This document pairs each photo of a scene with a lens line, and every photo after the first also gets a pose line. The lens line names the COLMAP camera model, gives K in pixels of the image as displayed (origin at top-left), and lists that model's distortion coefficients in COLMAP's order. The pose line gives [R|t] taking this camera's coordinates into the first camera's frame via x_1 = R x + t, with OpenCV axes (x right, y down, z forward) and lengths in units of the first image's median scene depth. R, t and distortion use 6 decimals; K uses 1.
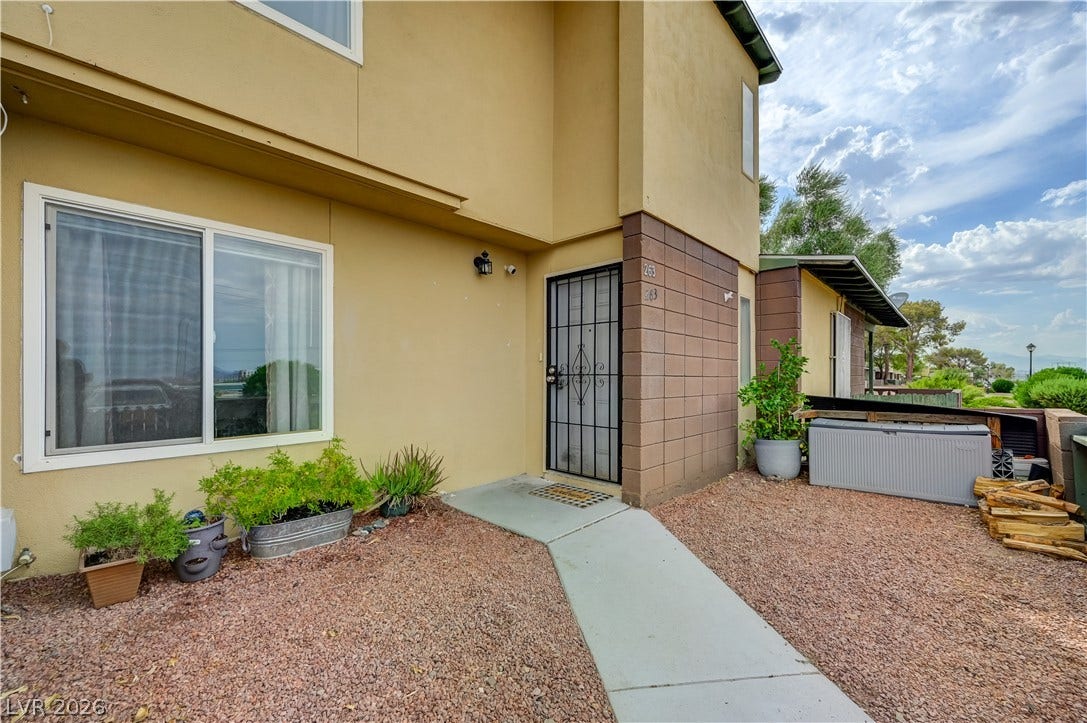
lens RADIAL K [[432.6, 0, 548.7], [0, 432.6, 353.8], [0, 0, 1]] dist [0.001110, -0.000435]
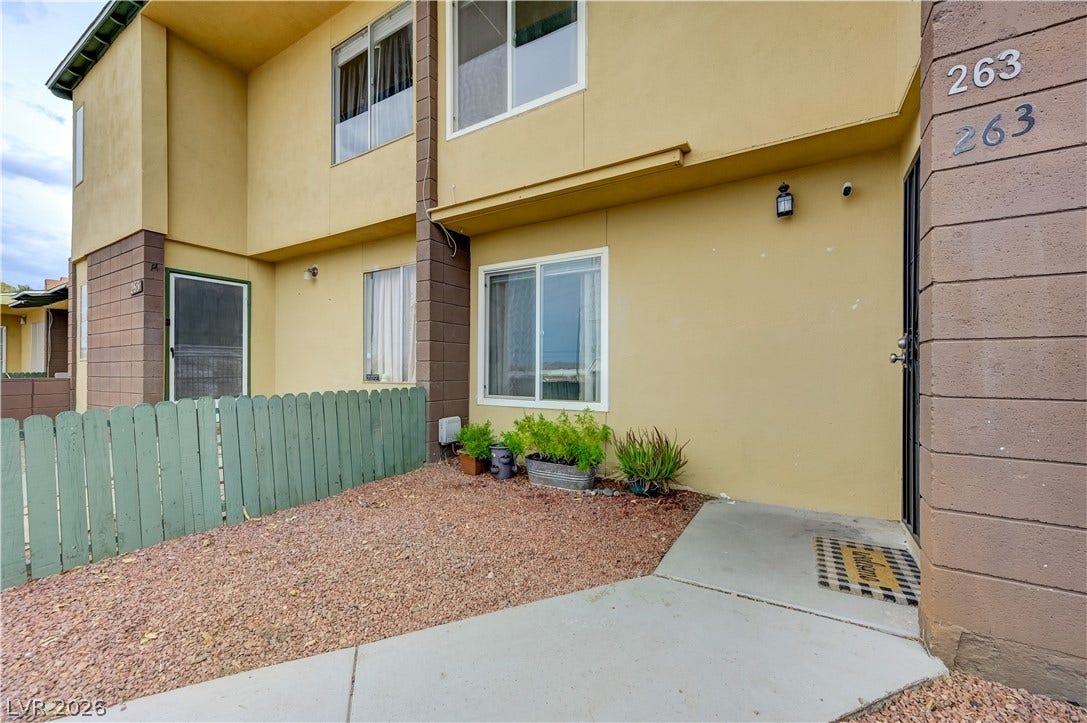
lens RADIAL K [[426.5, 0, 546.9], [0, 426.5, 349.7], [0, 0, 1]] dist [0.002737, 0.000438]
pose [[0.208017, -0.043860, -0.977141, 0.571481], [0.041838, 0.998479, -0.035911, 0.062375], [0.977230, -0.033412, 0.209536, 0.572202]]
